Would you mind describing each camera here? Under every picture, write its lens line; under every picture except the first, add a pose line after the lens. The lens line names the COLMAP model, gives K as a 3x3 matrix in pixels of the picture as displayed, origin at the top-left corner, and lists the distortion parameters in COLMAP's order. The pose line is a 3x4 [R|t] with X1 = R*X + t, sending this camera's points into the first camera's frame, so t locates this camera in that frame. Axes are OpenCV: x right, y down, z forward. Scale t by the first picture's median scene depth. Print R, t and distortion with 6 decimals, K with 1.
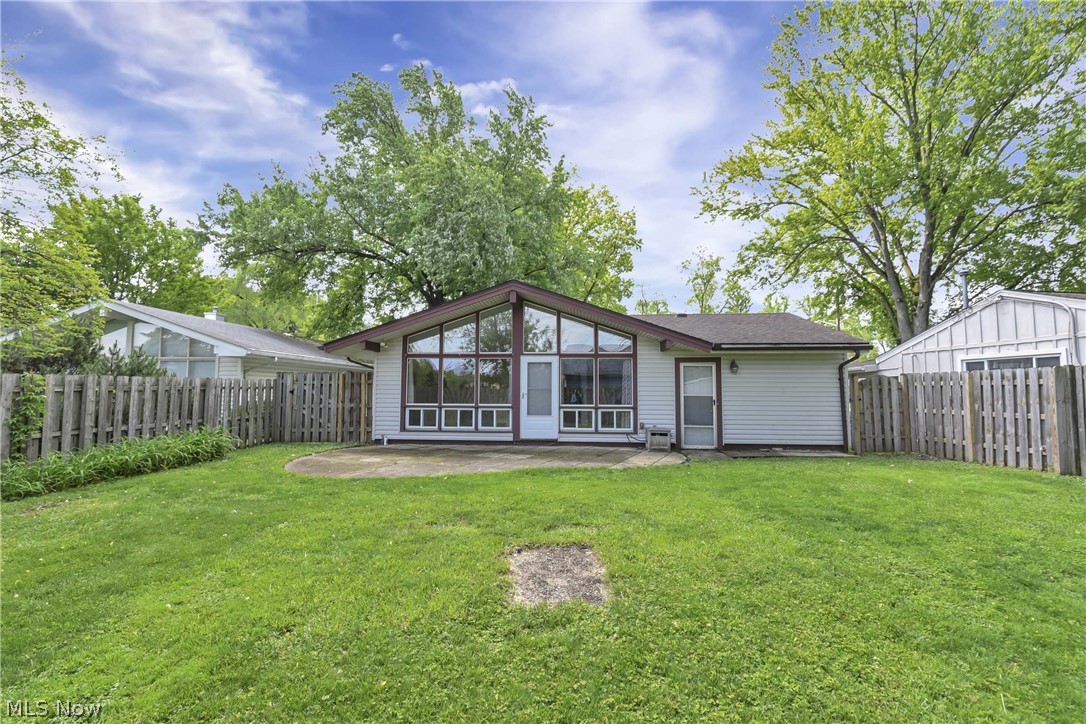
lens RADIAL K [[475.0, 0, 550.1], [0, 475.0, 361.1], [0, 0, 1]] dist [-0.002149, -0.005633]
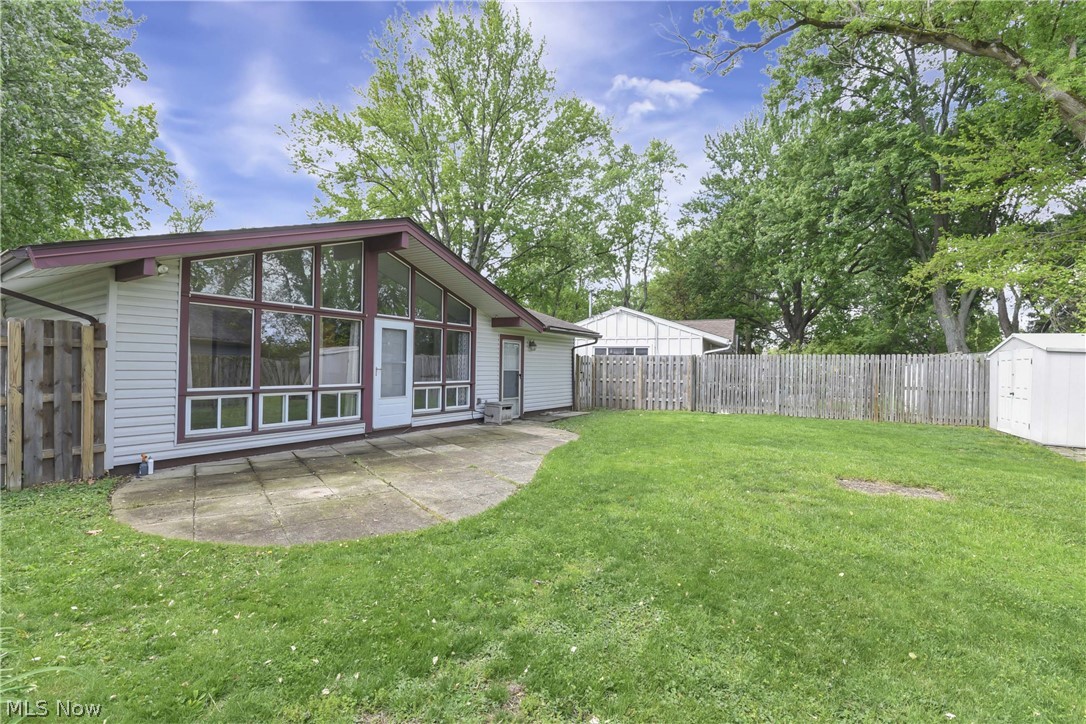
lens RADIAL K [[475.0, 0, 550.1], [0, 475.0, 361.1], [0, 0, 1]] dist [-0.002149, -0.005633]
pose [[0.455199, 0.010697, 0.890325, -0.604957], [-0.067721, 0.997447, 0.022640, 0.020356], [-0.887810, -0.070600, 0.454762, 0.418983]]
